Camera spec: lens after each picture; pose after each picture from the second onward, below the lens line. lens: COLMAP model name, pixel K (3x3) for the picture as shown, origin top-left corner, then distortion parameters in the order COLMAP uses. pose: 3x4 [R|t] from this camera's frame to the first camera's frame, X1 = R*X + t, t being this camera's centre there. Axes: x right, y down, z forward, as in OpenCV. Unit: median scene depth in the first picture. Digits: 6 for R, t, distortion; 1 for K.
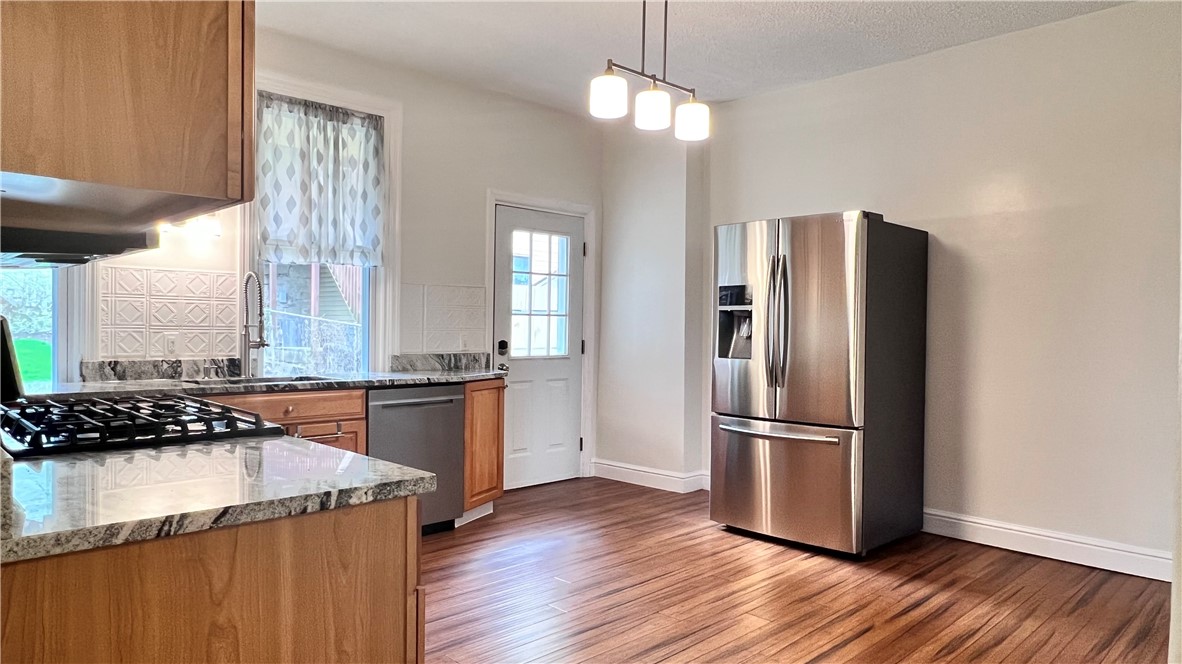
lens RADIAL K [[751.3, 0, 590.2], [0, 751.3, 331.3], [0, 0, 1]] dist [-0.001475, -0.000225]
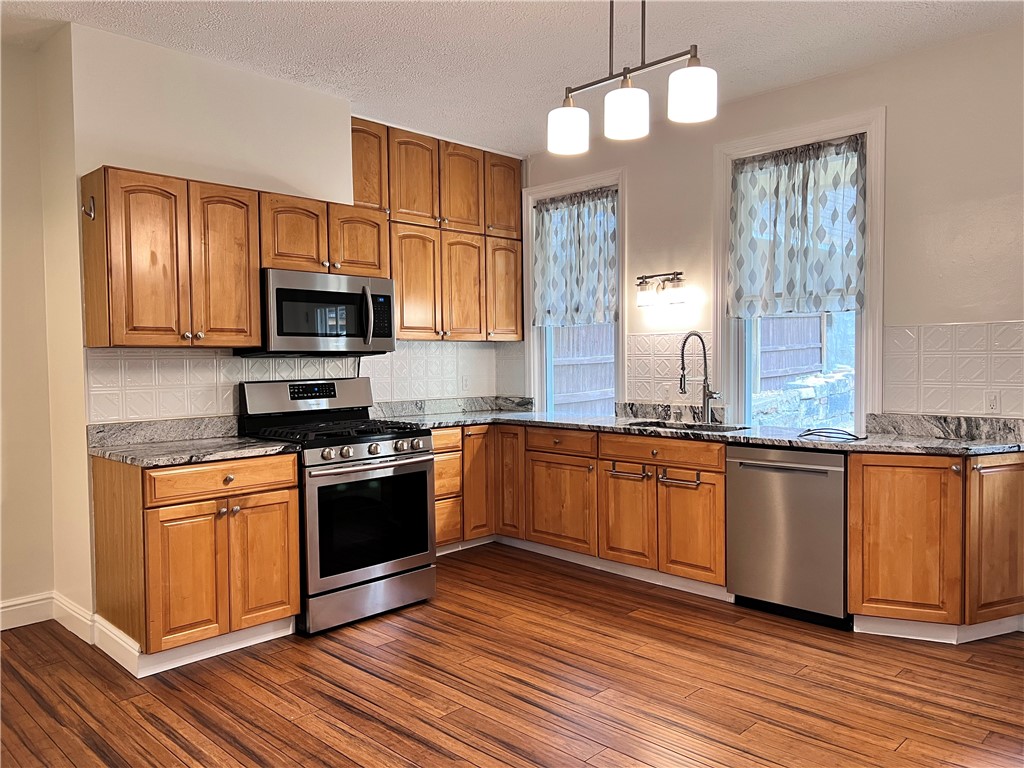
lens RADIAL K [[772.8, 0, 511.5], [0, 772.8, 385.3], [0, 0, 1]] dist [0.001564, -0.001849]
pose [[0.019347, 0.025705, -0.999482, 0.695244], [0.002541, 0.999665, 0.025758, -0.026802], [0.999810, -0.003038, 0.019275, 0.675984]]
